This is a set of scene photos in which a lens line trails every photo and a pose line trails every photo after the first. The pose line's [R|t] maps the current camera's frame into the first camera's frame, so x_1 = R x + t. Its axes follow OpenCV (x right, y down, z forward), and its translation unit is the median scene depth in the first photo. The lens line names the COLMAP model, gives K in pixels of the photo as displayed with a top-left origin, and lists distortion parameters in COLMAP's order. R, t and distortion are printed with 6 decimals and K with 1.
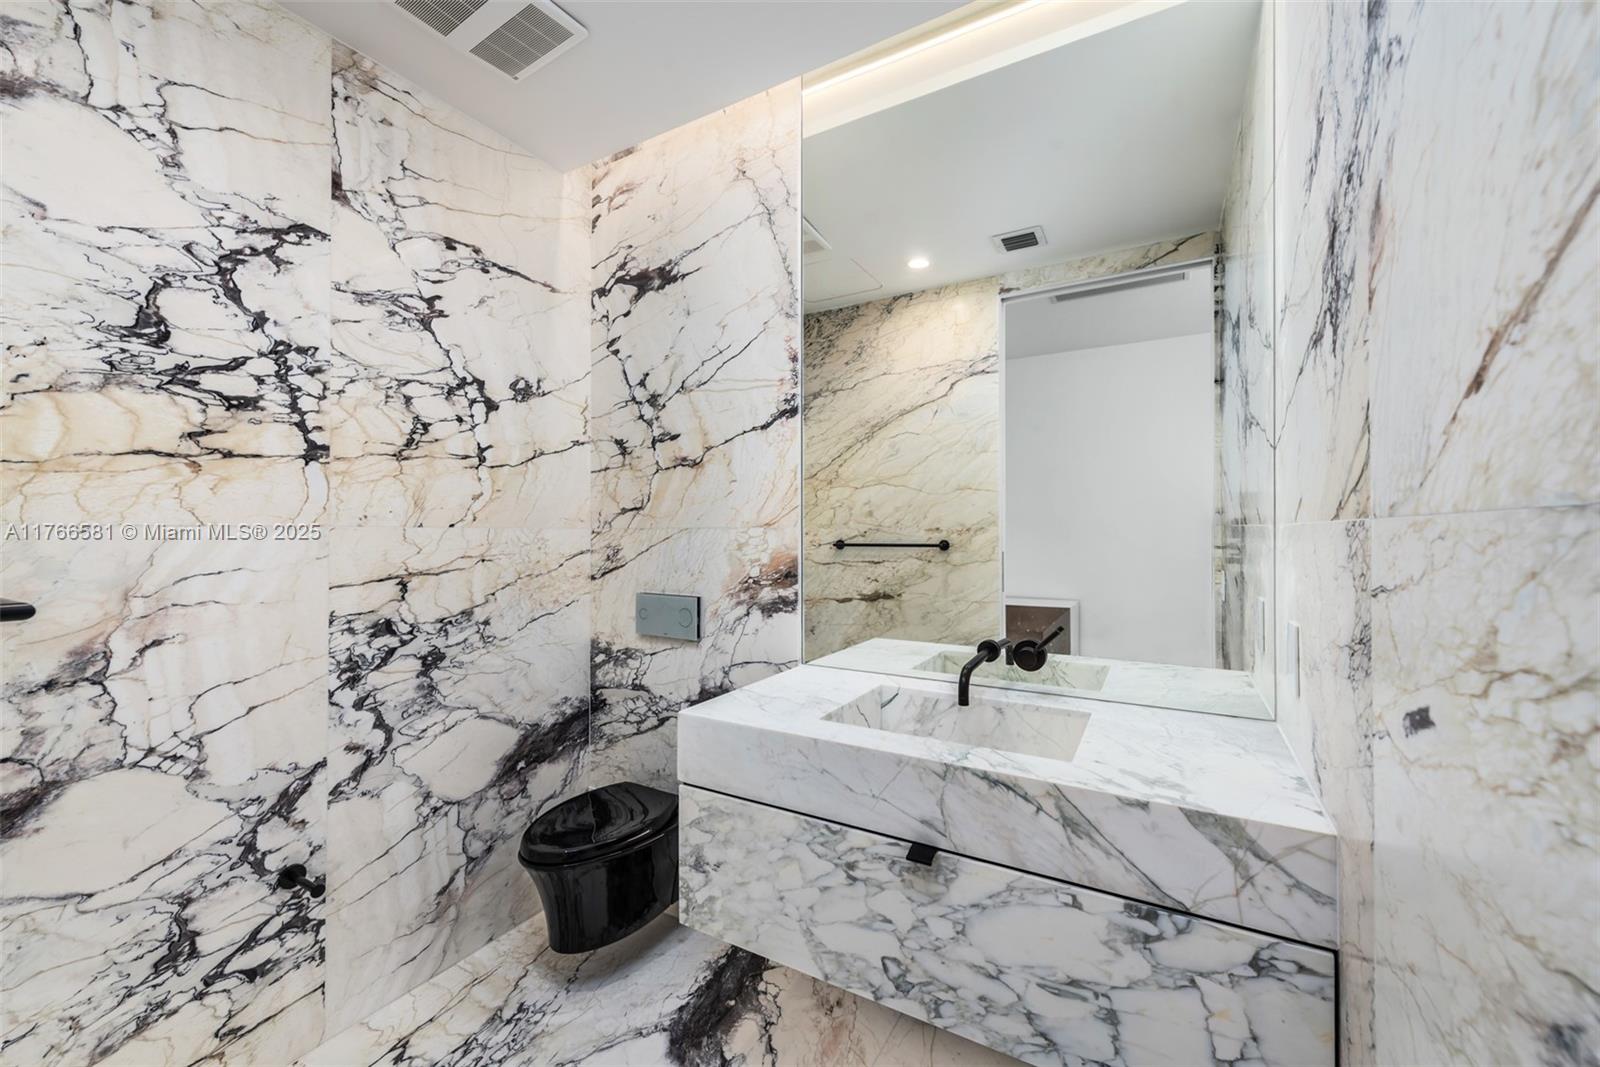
lens RADIAL K [[631.1, 0, 801.2], [0, 631.1, 533.3], [0, 0, 1]] dist [0.012985, -0.003316]
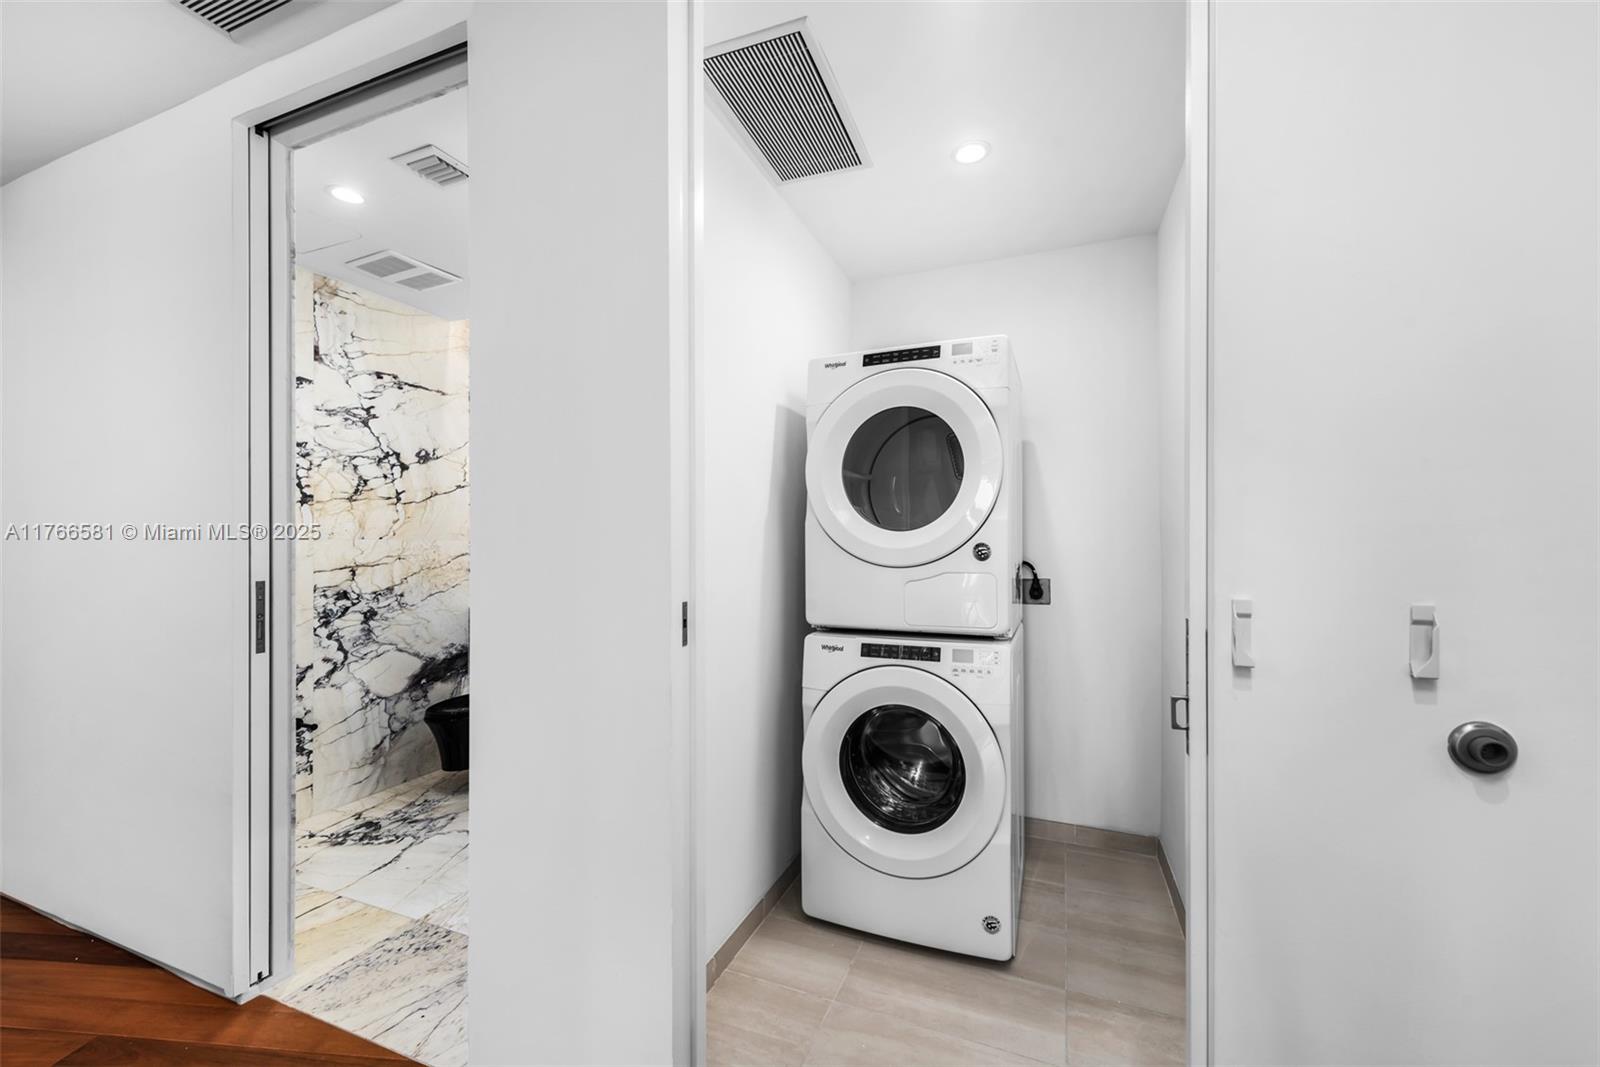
lens RADIAL K [[631.1, 0, 801.0], [0, 631.1, 546.0], [0, 0, 1]] dist [0.012985, -0.003316]
pose [[0.990327, -0.001481, 0.138743, 0.348983], [0.000998, 0.999993, 0.003556, 0.004356], [-0.138747, -0.003383, 0.990322, -0.886129]]
